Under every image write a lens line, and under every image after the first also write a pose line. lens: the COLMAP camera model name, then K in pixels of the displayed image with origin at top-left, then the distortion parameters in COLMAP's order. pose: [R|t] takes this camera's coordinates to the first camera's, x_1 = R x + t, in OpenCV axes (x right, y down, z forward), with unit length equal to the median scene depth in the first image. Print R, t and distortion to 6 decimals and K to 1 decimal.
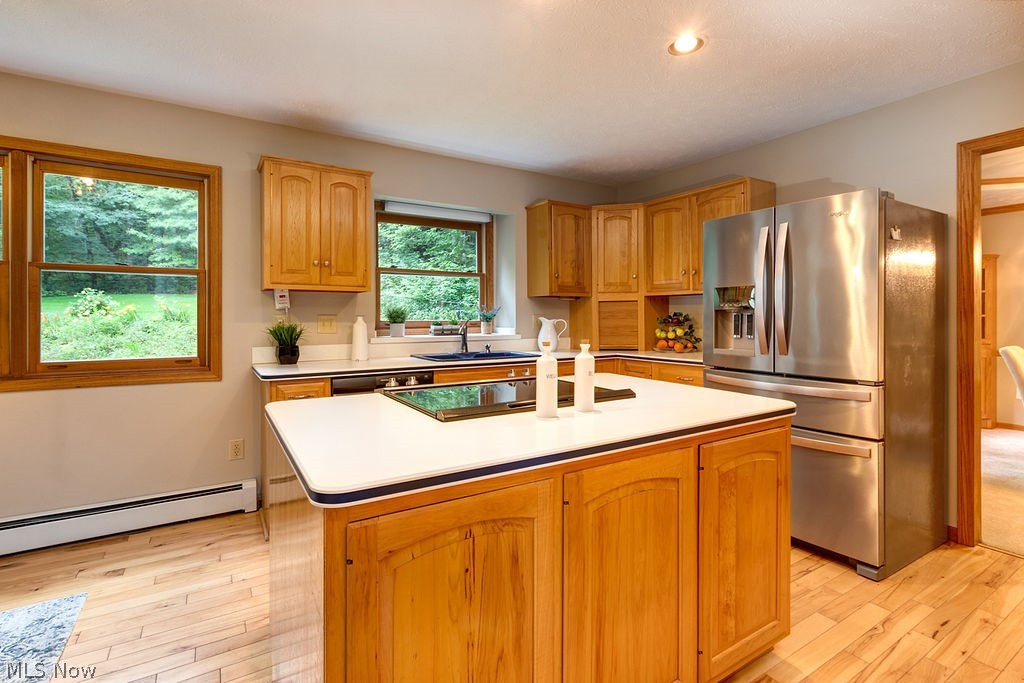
lens RADIAL K [[480.5, 0, 510.7], [0, 480.5, 316.6], [0, 0, 1]] dist [-0.001250, -0.000185]
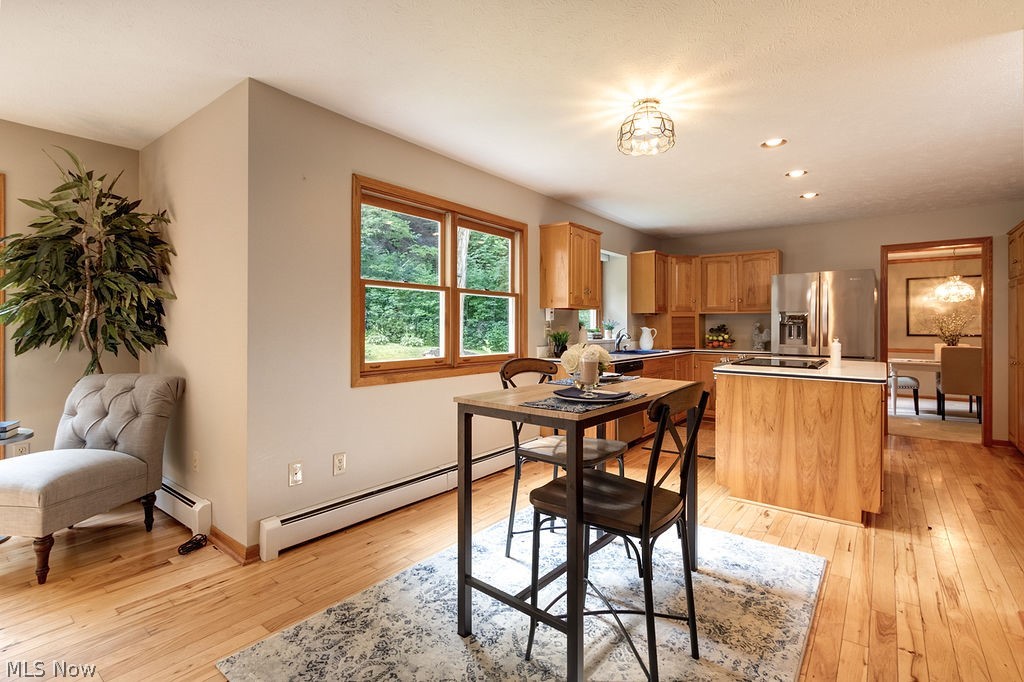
lens RADIAL K [[469.7, 0, 513.4], [0, 469.7, 323.9], [0, 0, 1]] dist [-0.000083, -0.000027]
pose [[0.935214, 0.004366, 0.354055, -0.898174], [-0.002857, 0.999984, -0.004785, -0.000992], [-0.354071, 0.003463, 0.935212, -0.247429]]
